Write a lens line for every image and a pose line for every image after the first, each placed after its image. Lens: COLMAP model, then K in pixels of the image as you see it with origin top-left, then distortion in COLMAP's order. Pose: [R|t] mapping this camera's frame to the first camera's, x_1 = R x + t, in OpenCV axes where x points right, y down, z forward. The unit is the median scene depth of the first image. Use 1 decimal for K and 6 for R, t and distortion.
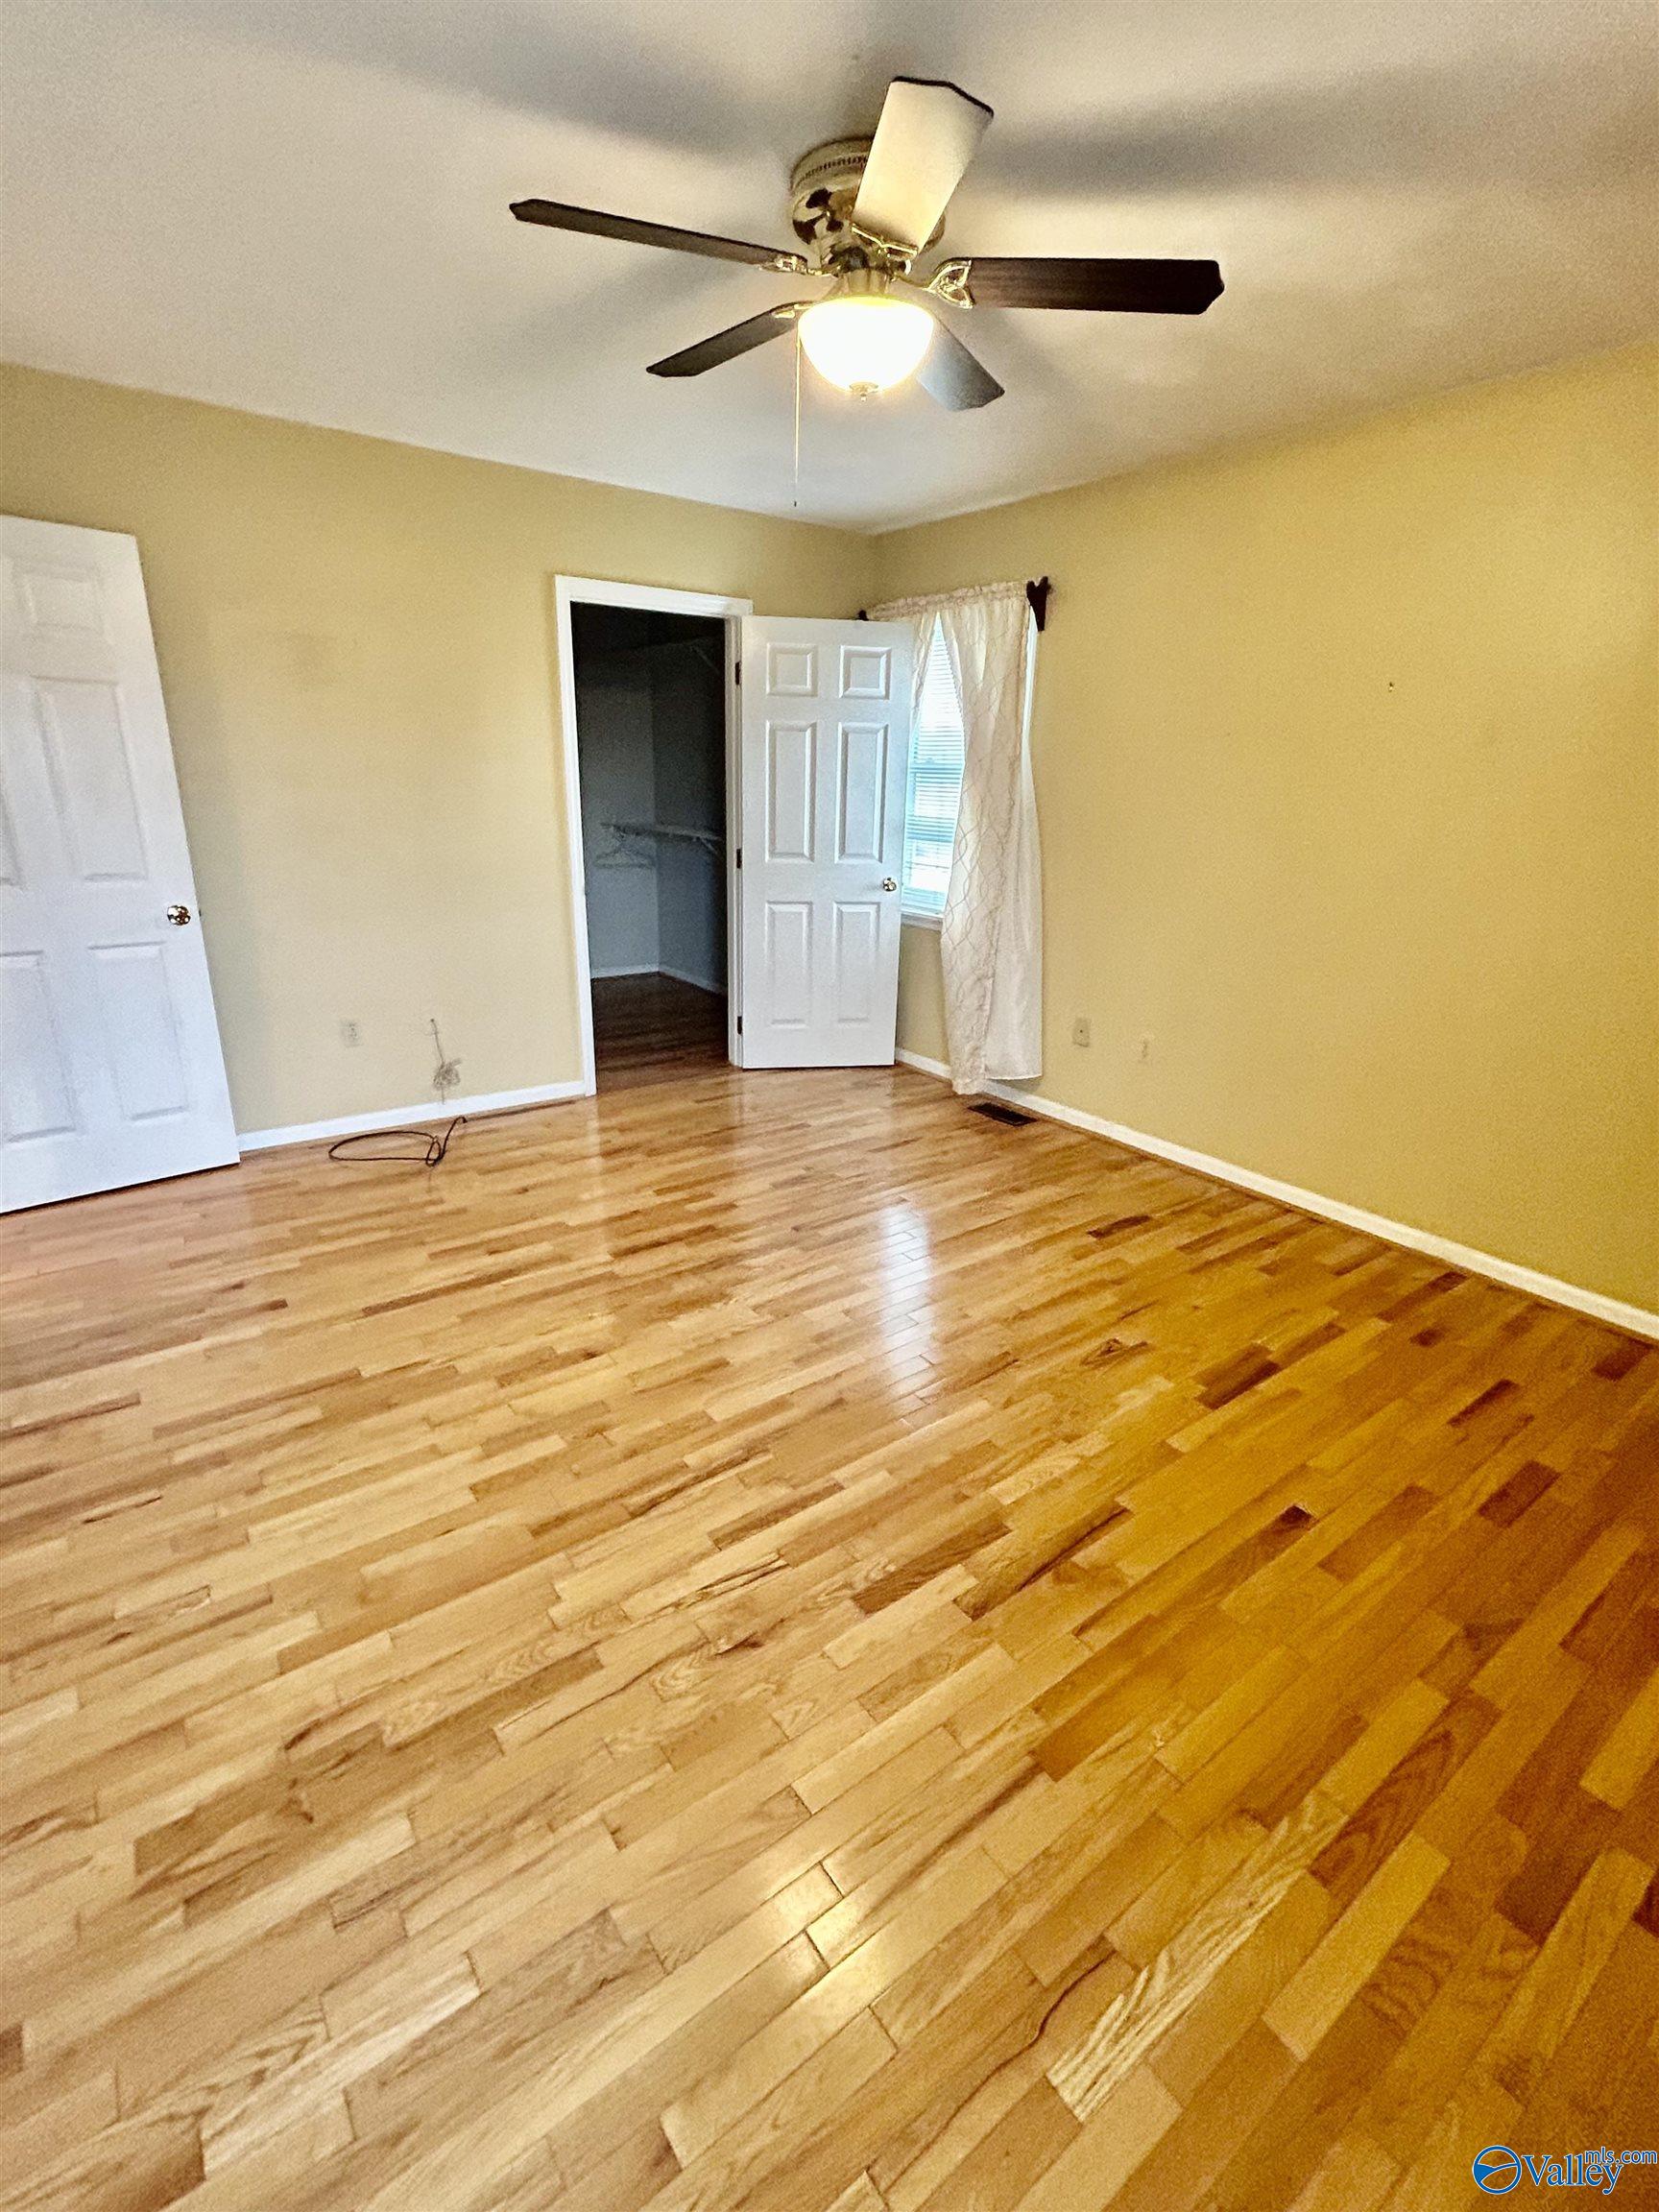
lens RADIAL K [[1009.4, 0, 835.1], [0, 1009.4, 1105.9], [0, 0, 1]] dist [-0.004451, 0.001692]
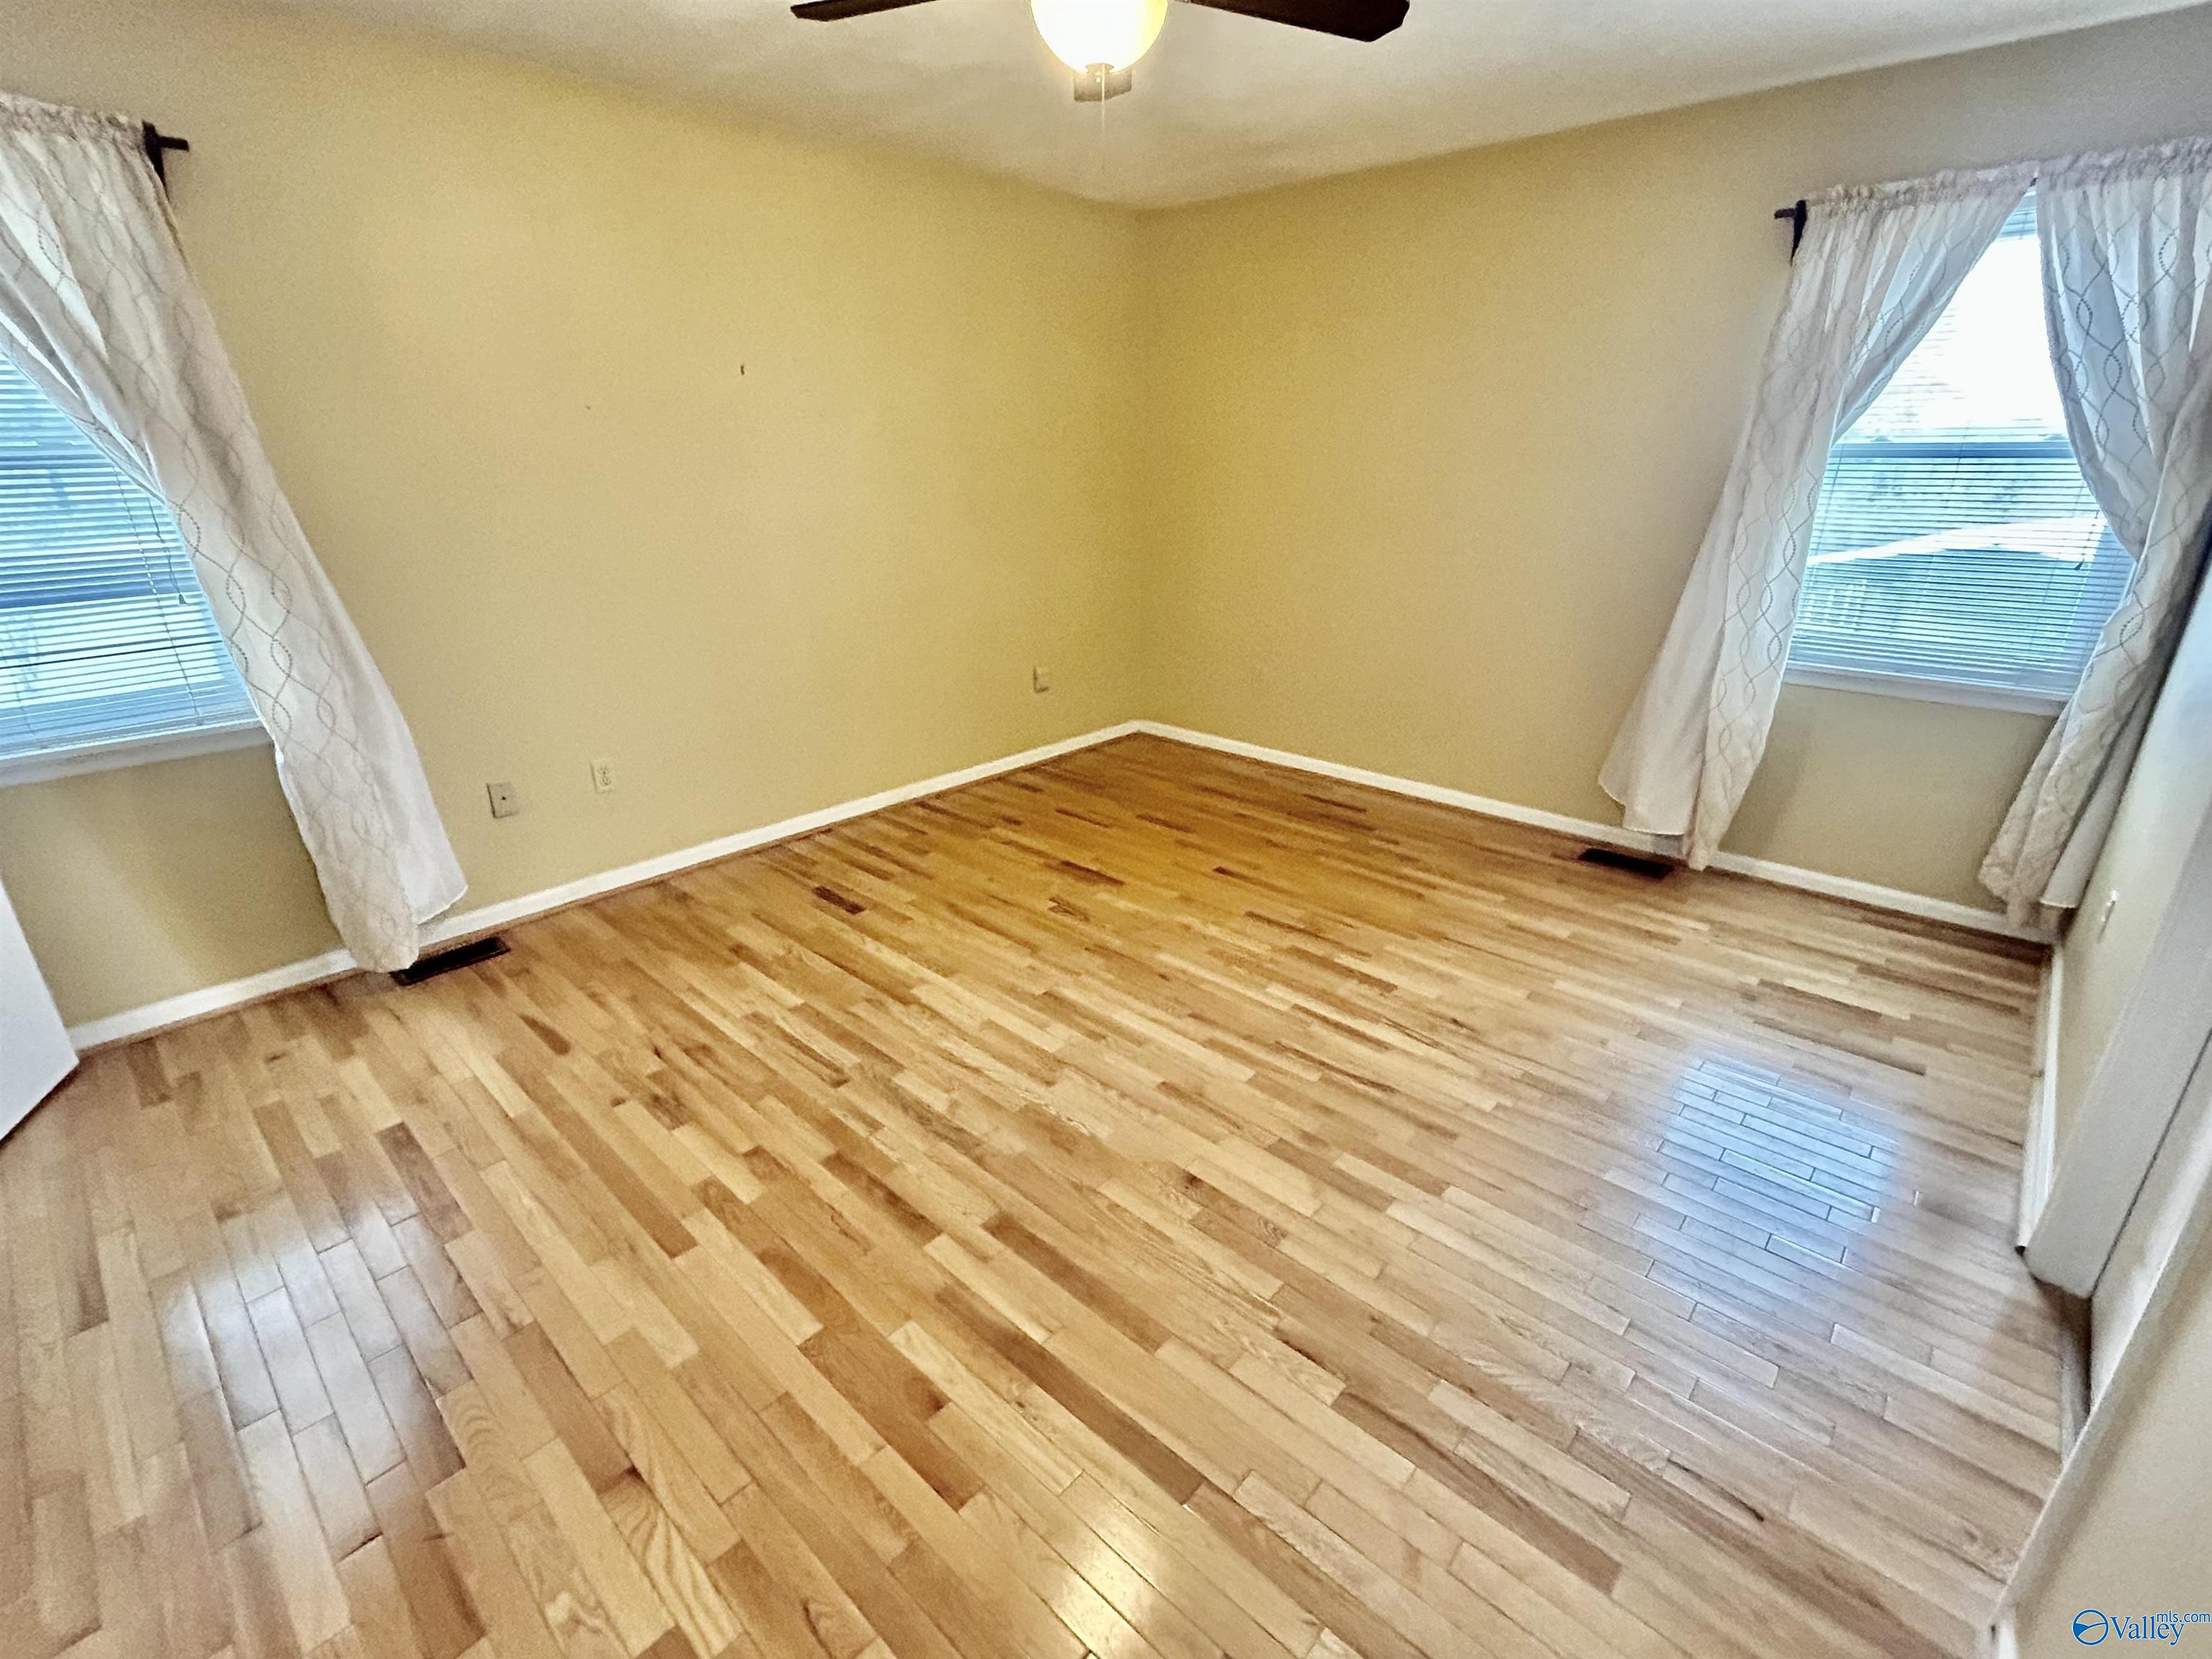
lens RADIAL K [[1009.4, 0, 1108.1], [0, 1009.4, 823.8], [0, 0, 1]] dist [-0.004451, 0.001692]
pose [[-0.196009, -0.367116, 0.909289, -0.808072], [0.311963, 0.855755, 0.412750, -0.340623], [-0.929655, 0.364568, -0.053209, 0.923620]]
